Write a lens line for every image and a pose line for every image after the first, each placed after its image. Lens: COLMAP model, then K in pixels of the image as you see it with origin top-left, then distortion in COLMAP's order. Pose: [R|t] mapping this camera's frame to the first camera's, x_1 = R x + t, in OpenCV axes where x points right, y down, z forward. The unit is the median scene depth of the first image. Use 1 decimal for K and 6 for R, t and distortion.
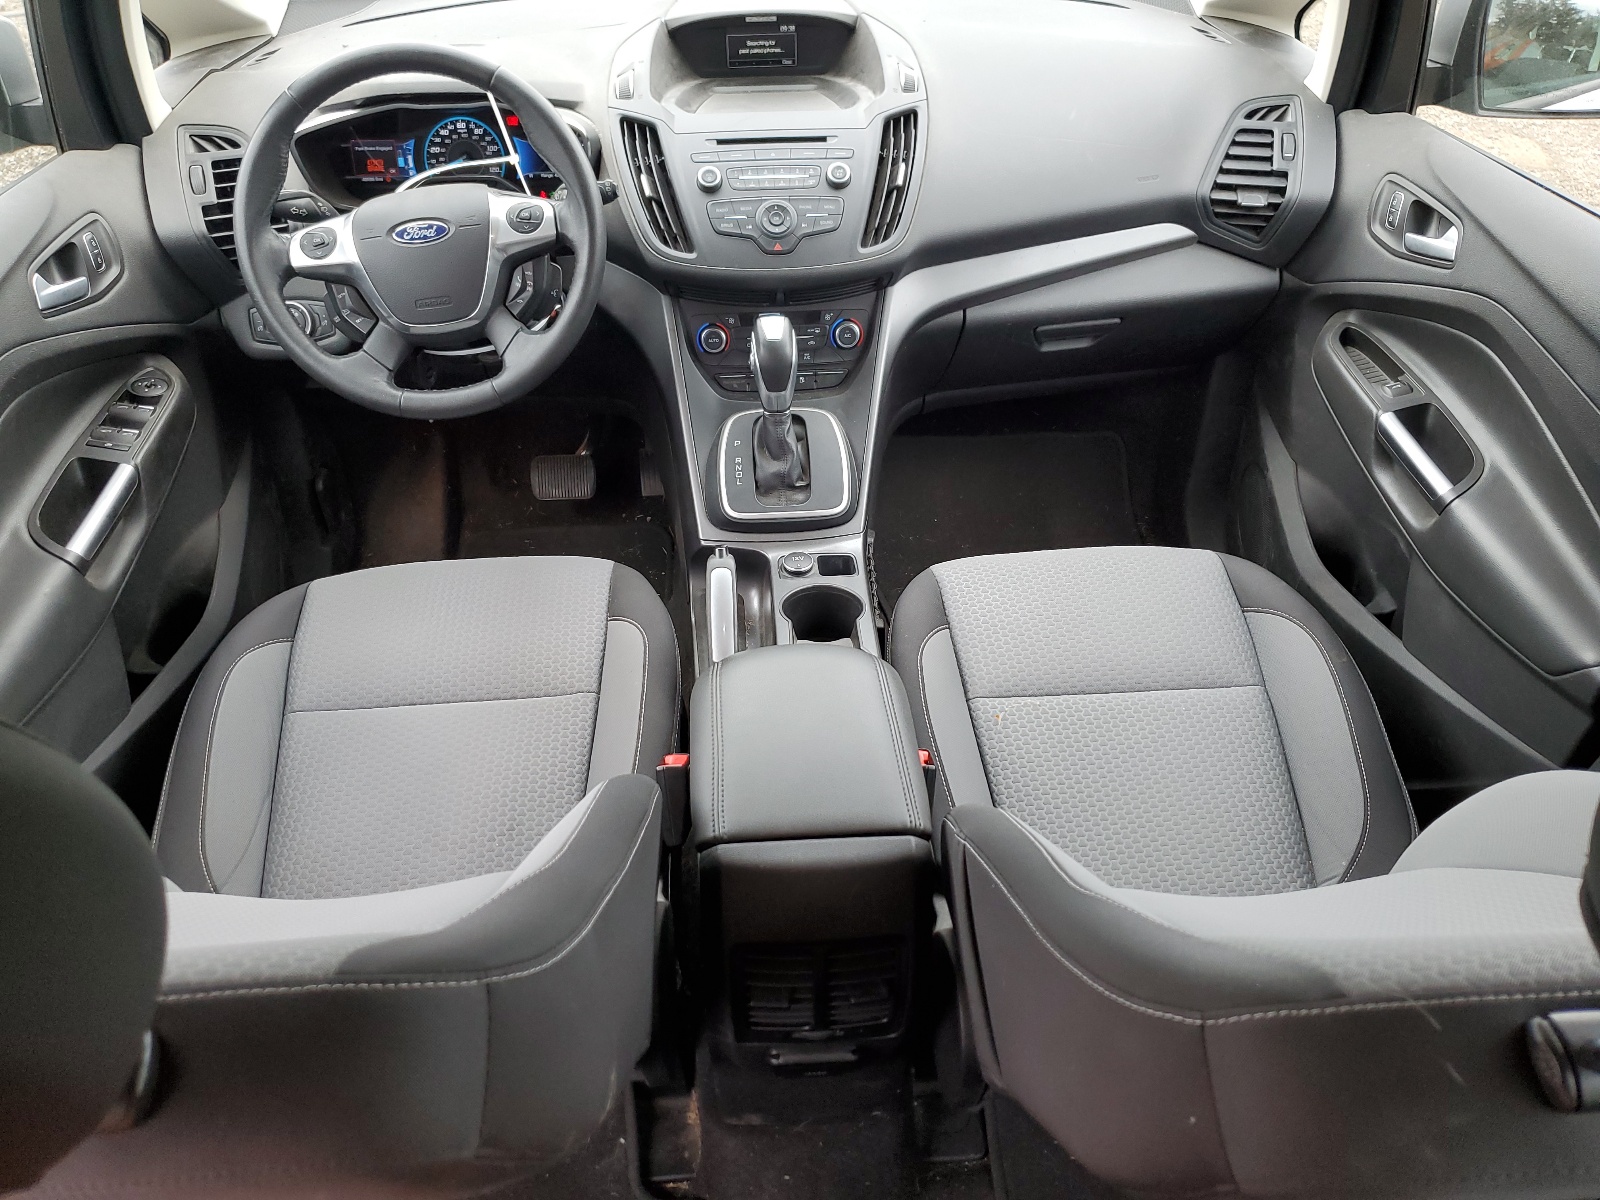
lens RADIAL K [[1214.2, 0, 801.7], [0, 1214.2, 598.7], [0, 0, 1]] dist [0.001268, 0.000664]
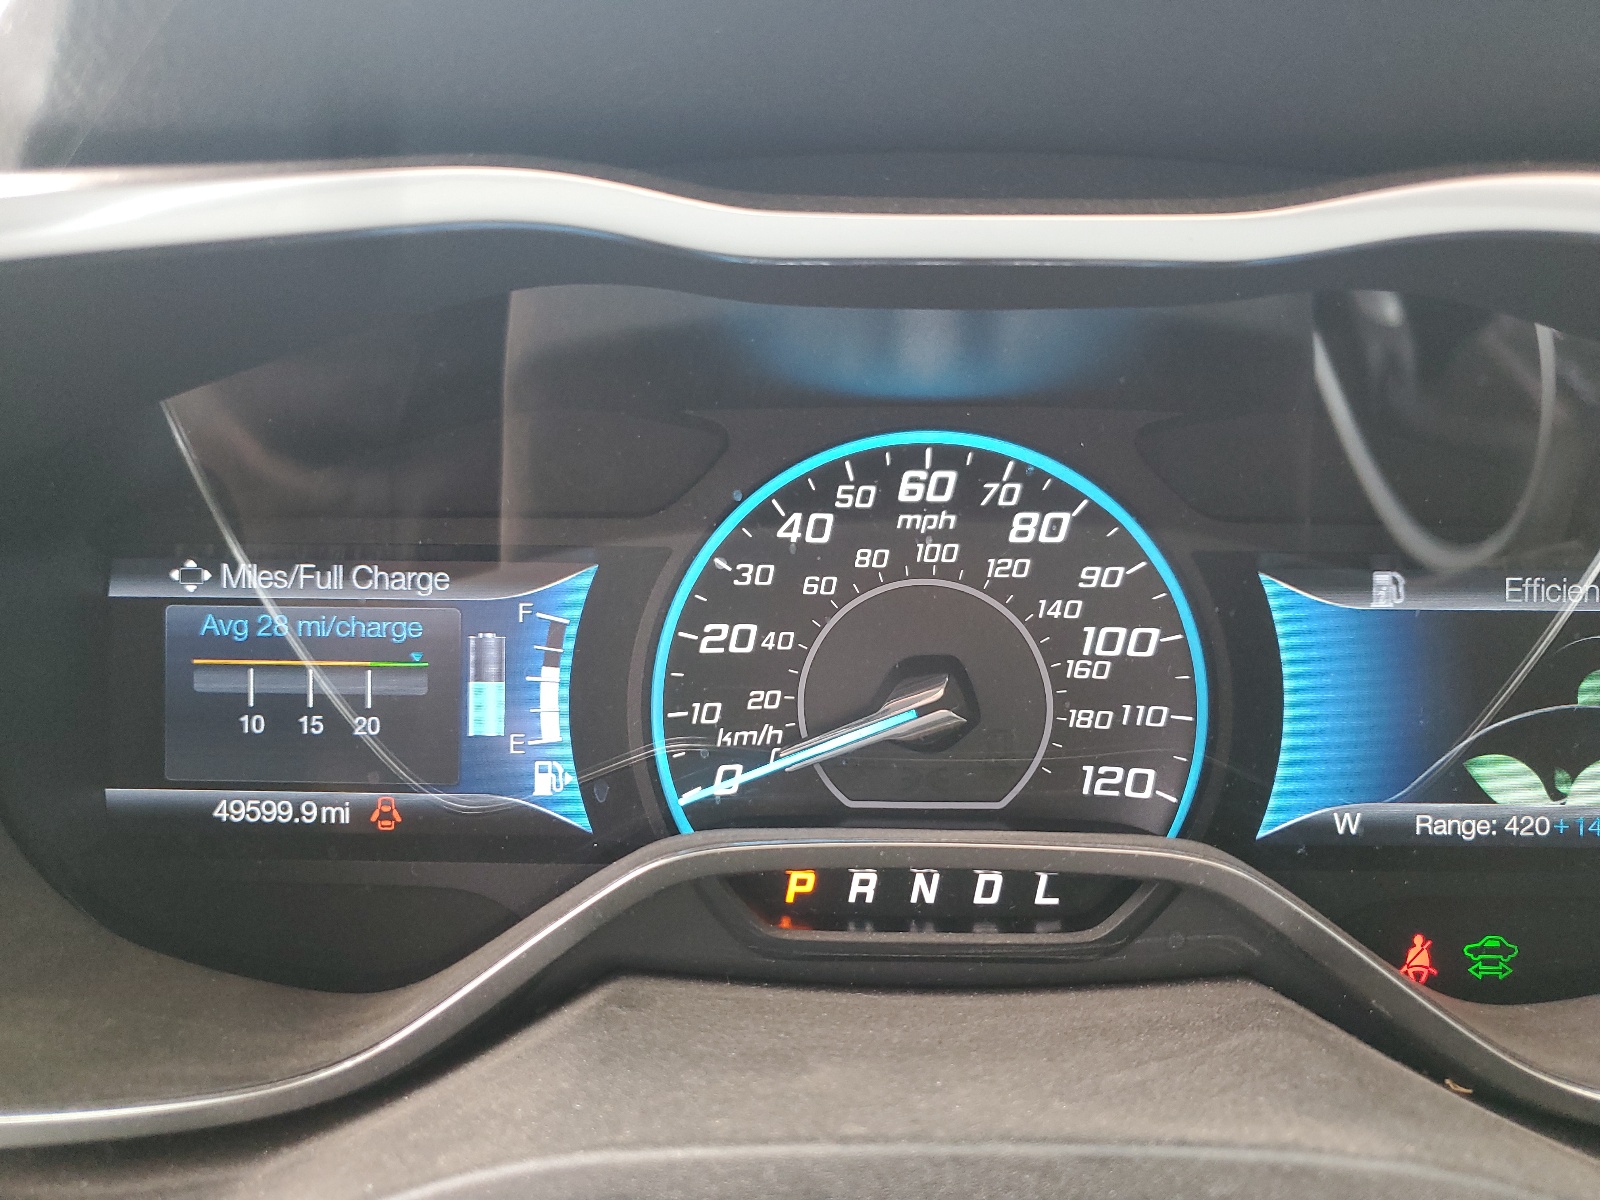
lens RADIAL K [[1214.2, 0, 799.0], [0, 1214.2, 599.4], [0, 0, 1]] dist [0.001268, 0.000664]
pose [[0.997326, 0.027686, -0.067633, -0.284874], [-0.050125, 0.932617, -0.357369, -0.323818], [0.053182, 0.359803, 0.931511, 0.866830]]
